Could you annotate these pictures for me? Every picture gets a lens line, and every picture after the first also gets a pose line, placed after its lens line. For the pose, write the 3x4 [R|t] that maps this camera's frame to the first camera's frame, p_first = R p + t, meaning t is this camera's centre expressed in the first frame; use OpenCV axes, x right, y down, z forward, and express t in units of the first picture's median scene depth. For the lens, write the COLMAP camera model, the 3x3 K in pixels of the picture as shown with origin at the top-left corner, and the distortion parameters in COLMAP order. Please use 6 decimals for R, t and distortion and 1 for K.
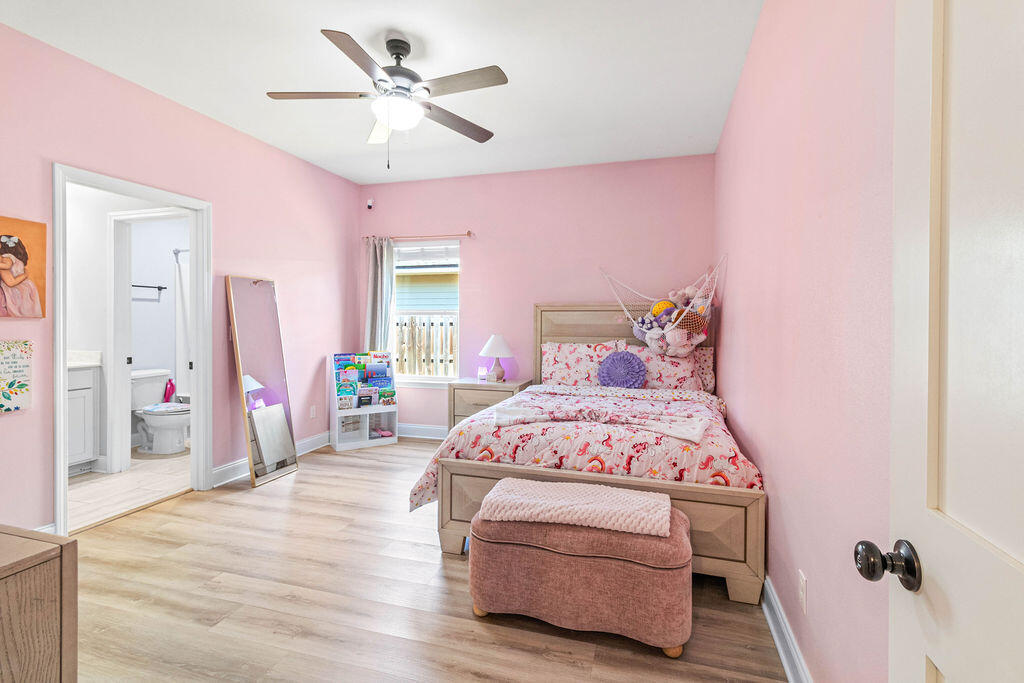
lens RADIAL K [[466.0, 0, 515.7], [0, 466.0, 316.1], [0, 0, 1]] dist [0.001422, 0.000198]
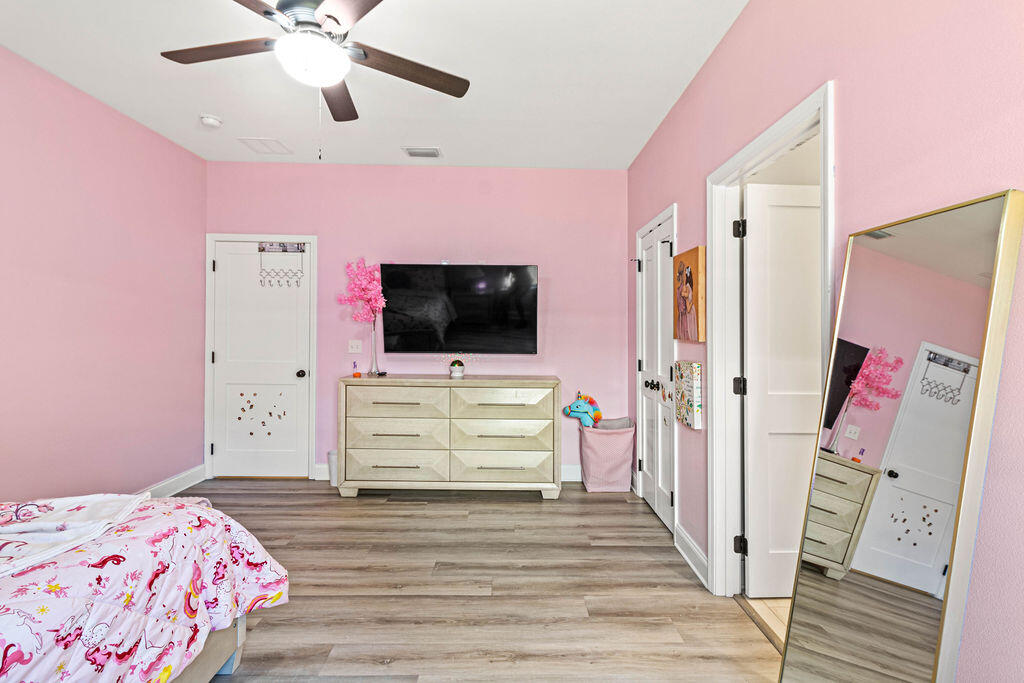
lens RADIAL K [[480.7, 0, 514.3], [0, 480.7, 337.8], [0, 0, 1]] dist [0.002285, 0.000137]
pose [[-0.956043, -0.003360, -0.293206, -0.288683], [-0.006941, 0.999914, 0.011172, -0.004210], [0.293143, 0.012716, -0.955984, 1.527614]]
